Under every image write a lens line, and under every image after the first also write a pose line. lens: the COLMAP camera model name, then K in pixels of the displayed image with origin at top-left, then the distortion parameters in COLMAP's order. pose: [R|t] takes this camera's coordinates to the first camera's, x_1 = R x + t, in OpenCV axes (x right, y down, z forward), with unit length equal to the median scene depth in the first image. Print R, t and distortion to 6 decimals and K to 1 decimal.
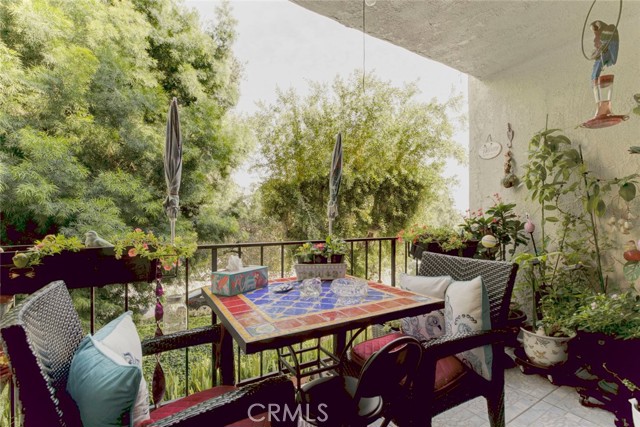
lens RADIAL K [[303.0, 0, 321.0], [0, 303.0, 218.4], [0, 0, 1]] dist [-0.003164, 0.000068]
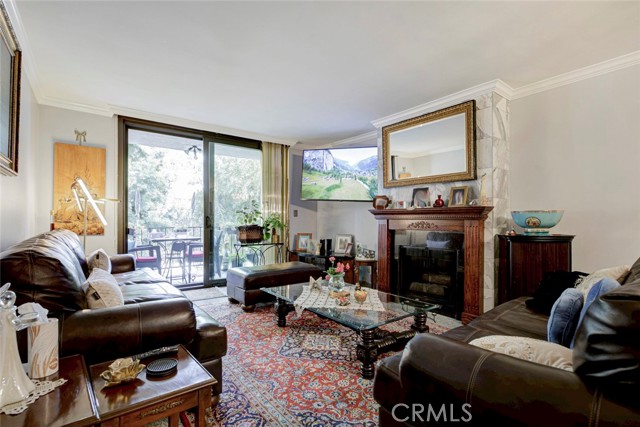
lens RADIAL K [[303.0, 0, 321.0], [0, 303.0, 218.4], [0, 0, 1]] dist [-0.003164, 0.000068]
pose [[0.991953, 0.002354, 0.126585, 0.535367], [-0.002632, 0.999994, 0.002029, -0.013862], [-0.126580, -0.002346, 0.991954, -1.246035]]
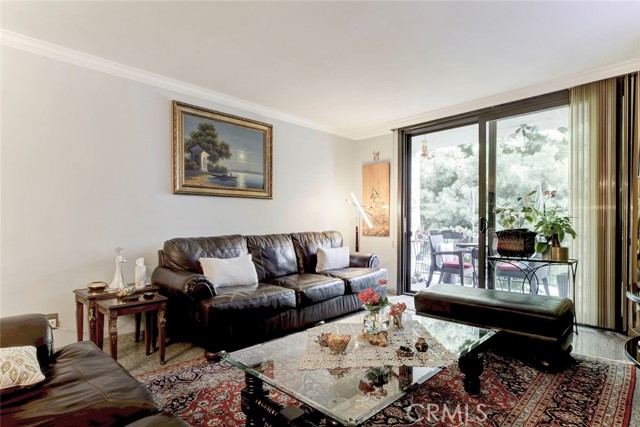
lens RADIAL K [[335.6, 0, 321.9], [0, 335.6, 232.2], [0, 0, 1]] dist [0.000218, 0.000340]
pose [[0.254361, 0.017109, -0.966958, 1.186159], [0.016990, 0.999610, 0.022156, -0.004416], [0.966960, -0.022064, 0.253971, -0.700688]]
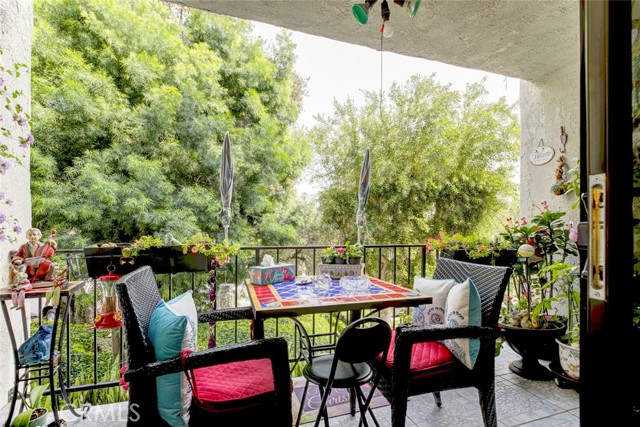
lens RADIAL K [[304.9, 0, 318.3], [0, 304.9, 226.9], [0, 0, 1]] dist [-0.002148, -0.000154]
pose [[0.974767, 0.006460, -0.223129, 0.071801], [-0.006340, 0.999979, 0.001254, 0.001180], [0.223133, 0.000193, 0.974788, -0.069274]]
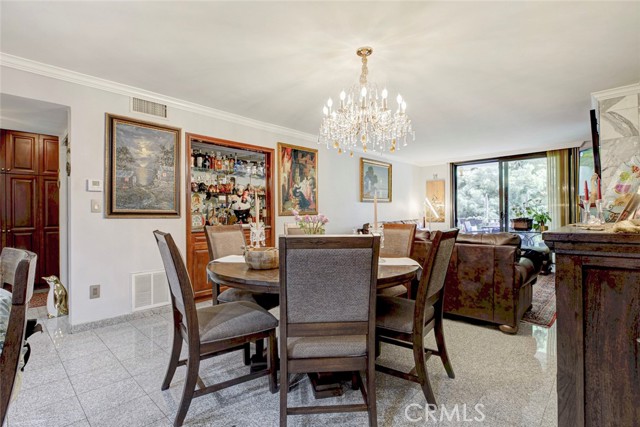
lens RADIAL K [[303.0, 0, 321.0], [0, 303.0, 218.4], [0, 0, 1]] dist [-0.003164, 0.000068]
pose [[0.279649, 0.007744, -0.960071, 1.792378], [0.023132, 0.999623, 0.014801, -0.033782], [0.959824, -0.026347, 0.279364, -1.573117]]
